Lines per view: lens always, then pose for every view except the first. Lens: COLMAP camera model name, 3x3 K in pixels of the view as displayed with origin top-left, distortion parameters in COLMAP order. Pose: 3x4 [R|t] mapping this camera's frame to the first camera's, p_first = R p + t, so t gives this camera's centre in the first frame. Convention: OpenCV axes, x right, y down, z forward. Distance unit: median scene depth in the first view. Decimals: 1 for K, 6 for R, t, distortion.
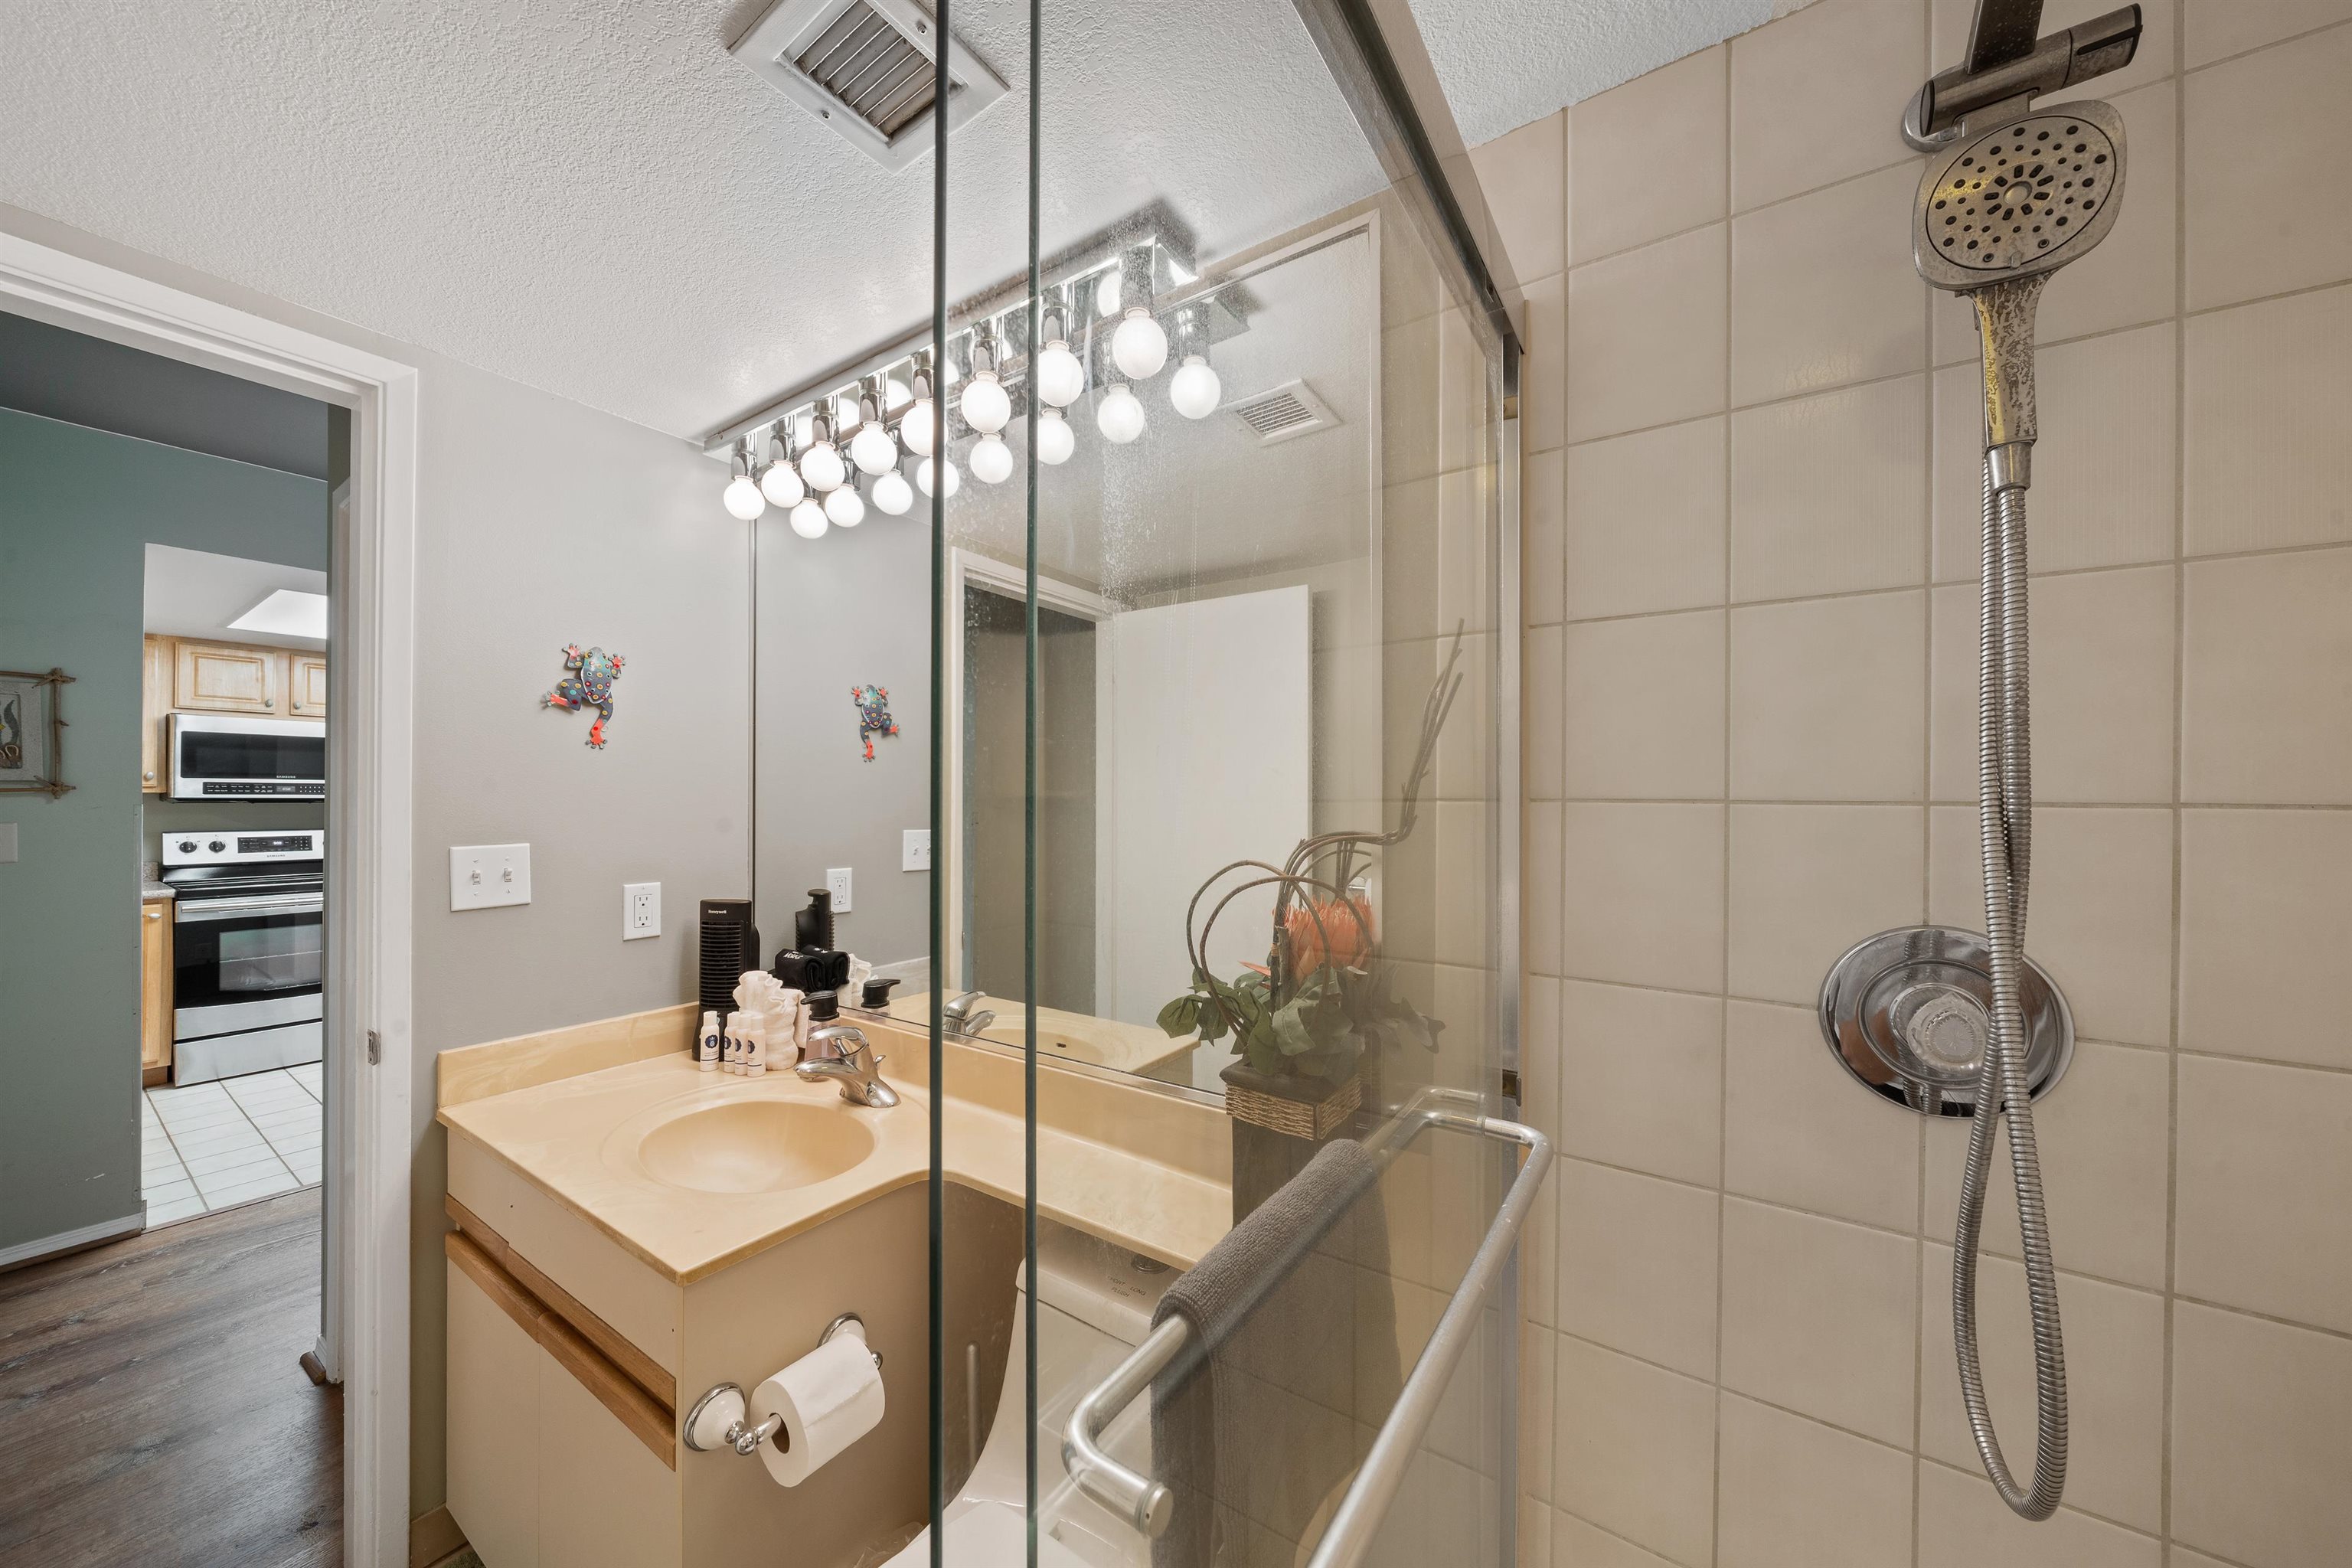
lens RADIAL K [[823.9, 0, 1183.1], [0, 823.9, 800.5], [0, 0, 1]] dist [-0.007550, 0.000314]
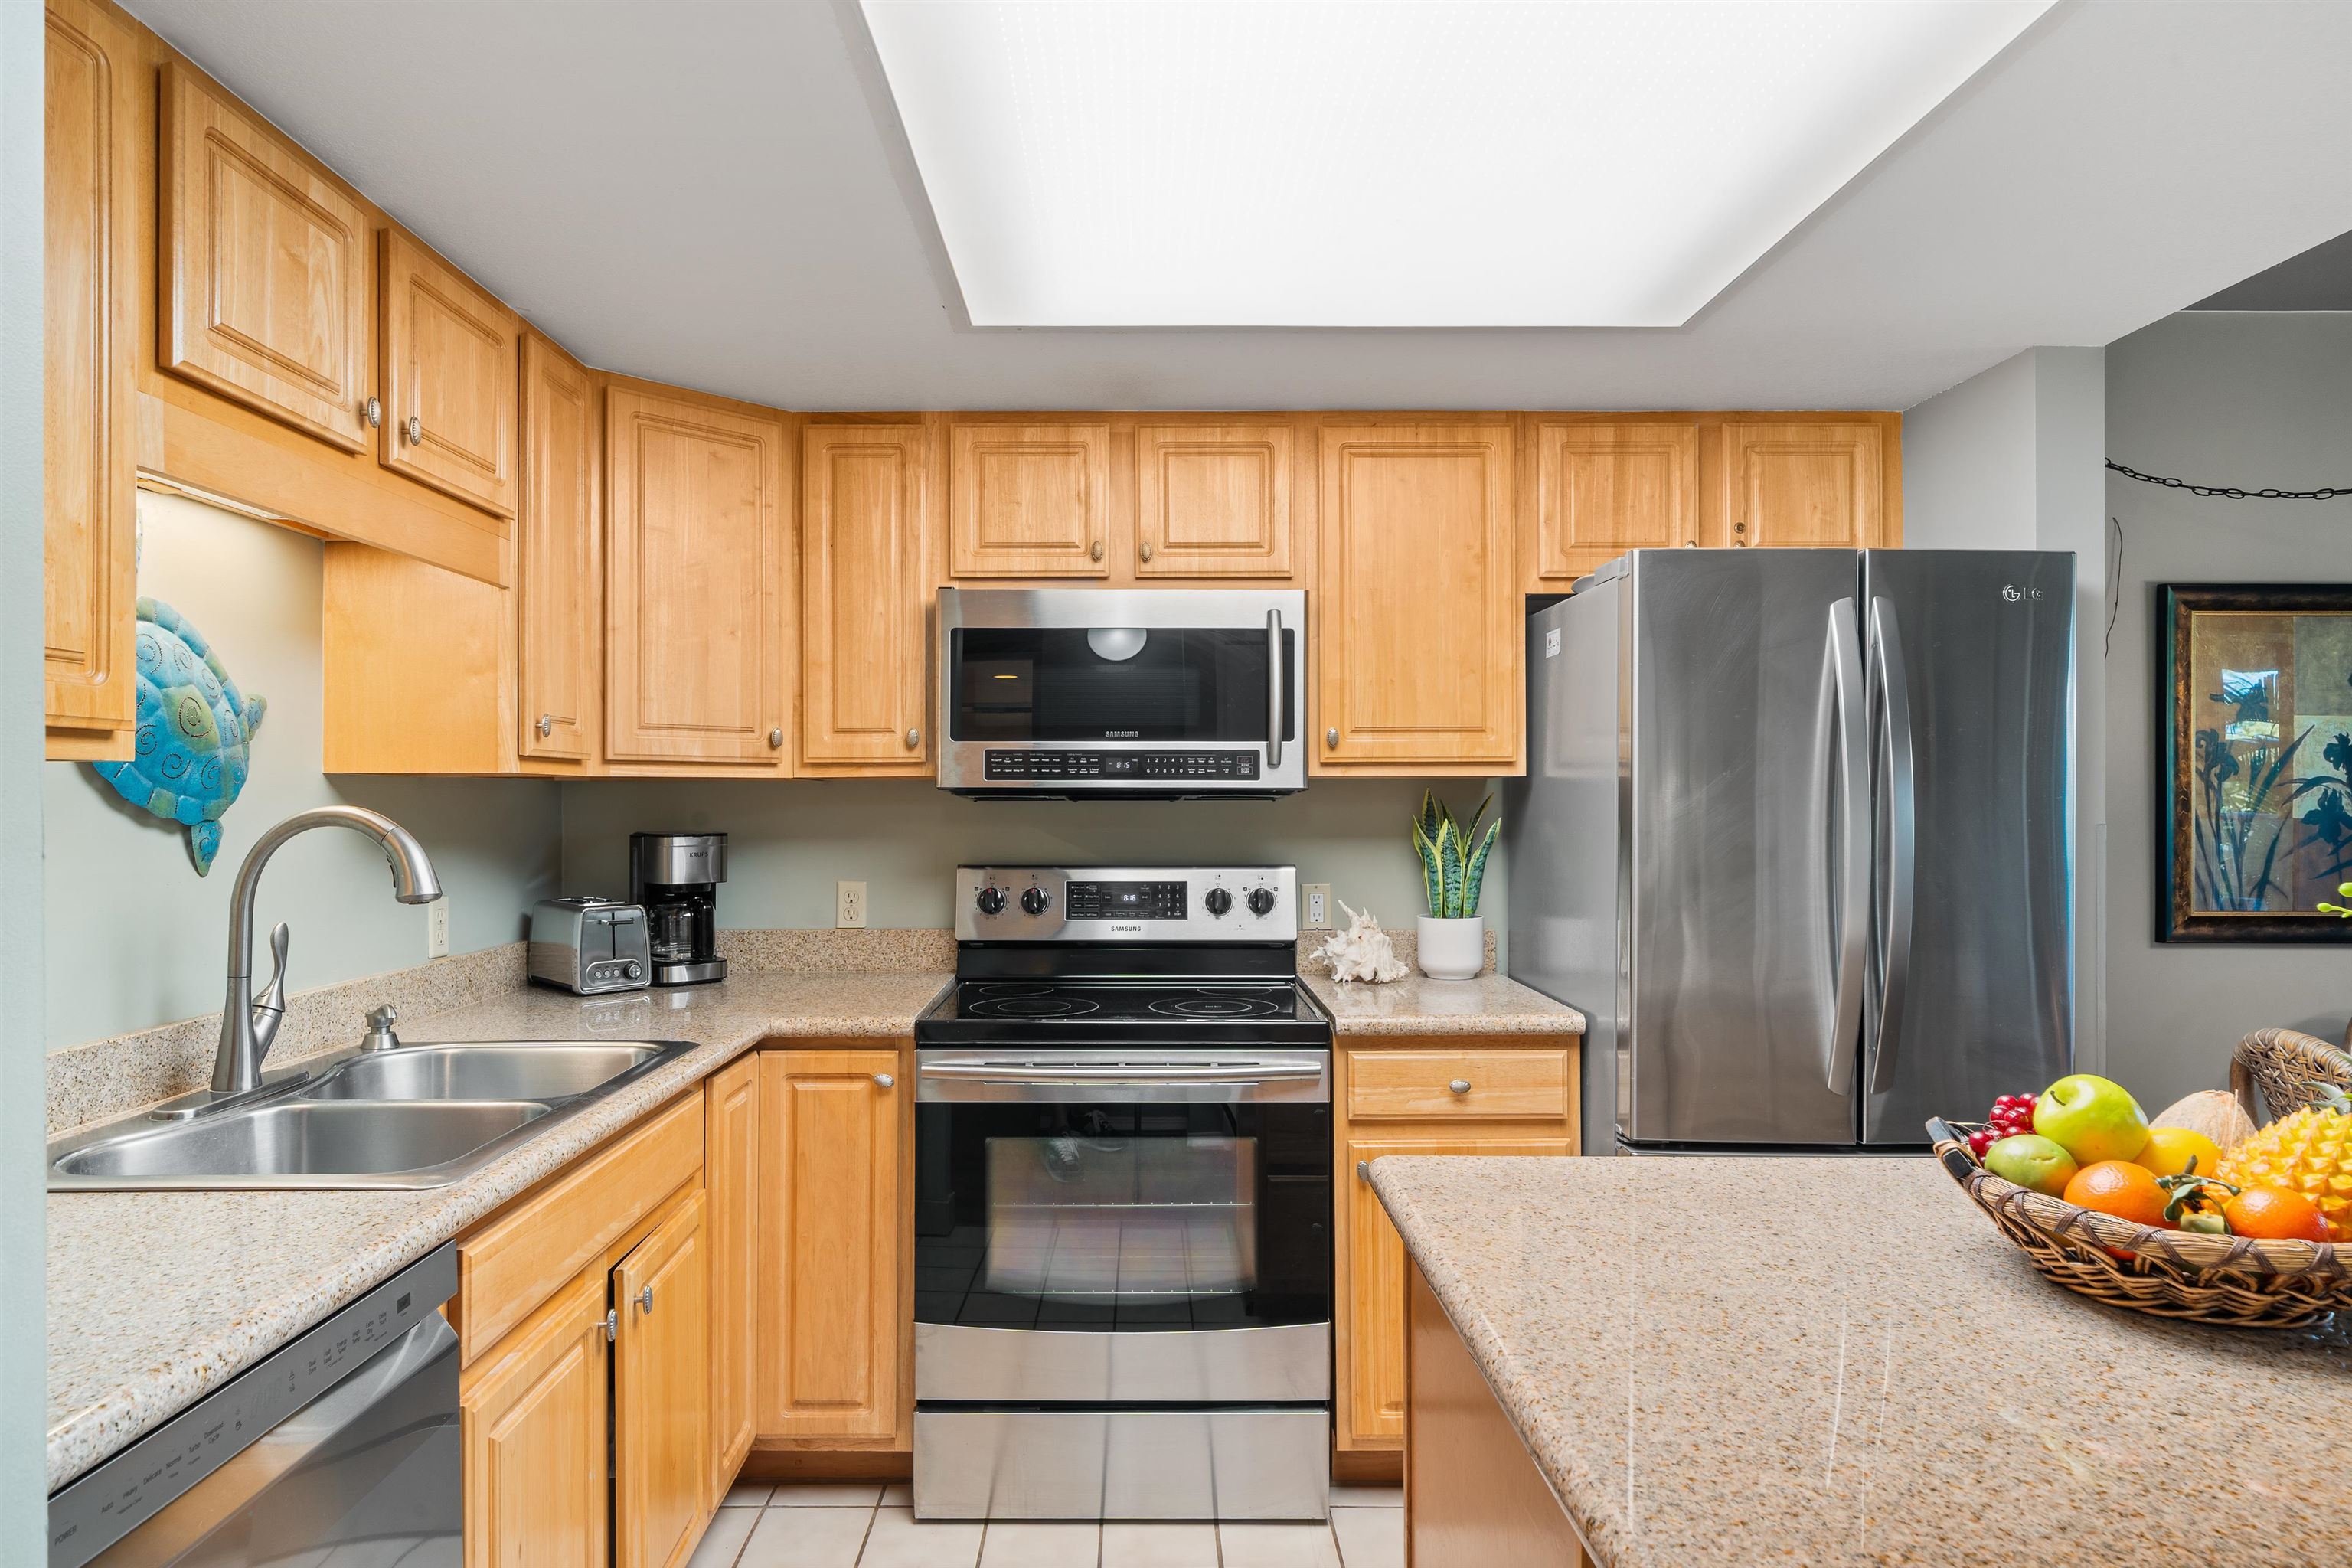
lens RADIAL K [[1376.2, 0, 1138.4], [0, 1376.2, 786.5], [0, 0, 1]] dist [0.002942, -0.000870]
pose [[0.563617, -0.004778, -0.826023, -0.566764], [0.003867, 0.999988, -0.003146, -0.001938], [0.826027, -0.001421, 0.563628, 0.652924]]
